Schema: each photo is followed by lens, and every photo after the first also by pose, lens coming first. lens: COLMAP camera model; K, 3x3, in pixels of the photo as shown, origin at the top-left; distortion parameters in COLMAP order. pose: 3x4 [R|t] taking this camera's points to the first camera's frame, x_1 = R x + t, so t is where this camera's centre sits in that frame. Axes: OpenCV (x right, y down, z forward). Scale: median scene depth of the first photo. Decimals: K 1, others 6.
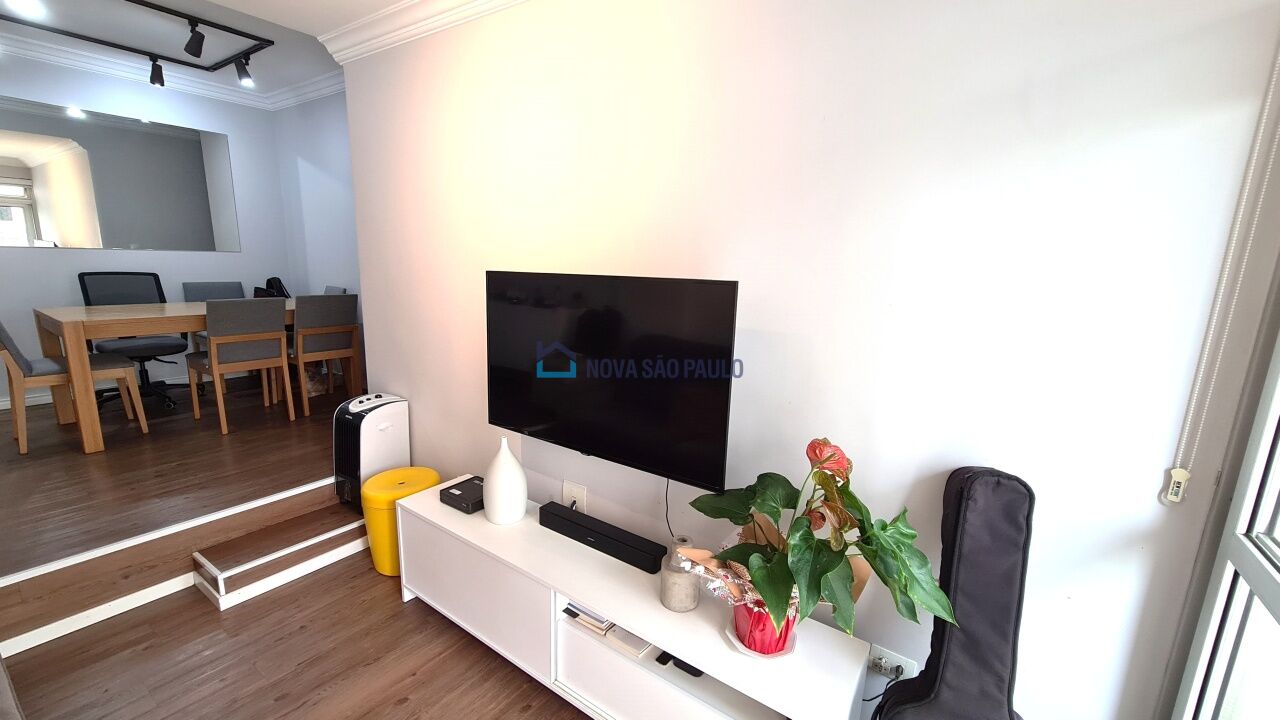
lens RADIAL K [[516.8, 0, 640.0], [0, 516.8, 360.0], [0, 0, 1]] dist [0.001153, 0.000191]
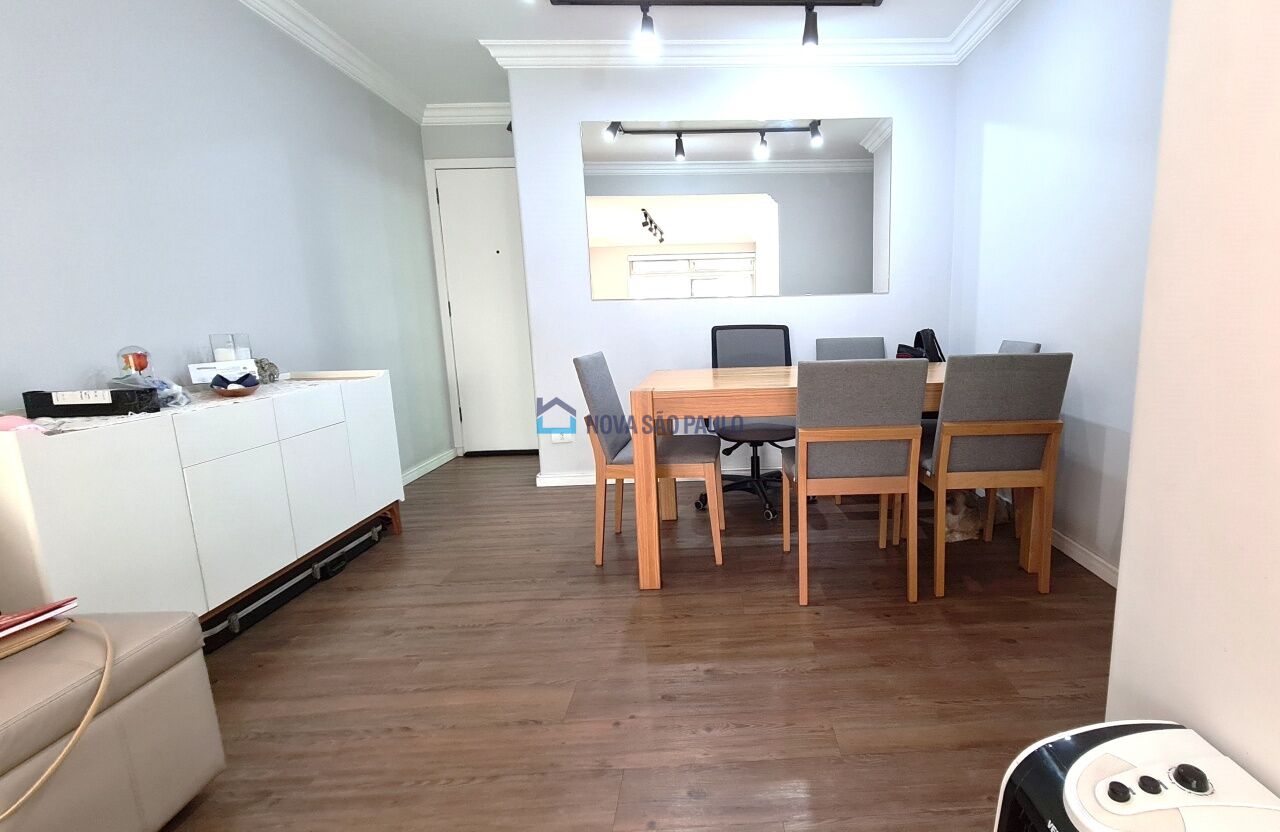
lens RADIAL K [[613.7, 0, 734.7], [0, 613.7, 424.6], [0, 0, 1]] dist [0.032824, -0.000064]
pose [[0.597054, 0.091461, -0.796970, -0.299477], [-0.109242, 0.993494, 0.032176, -0.053332], [0.794728, 0.067852, 0.603161, 0.469094]]
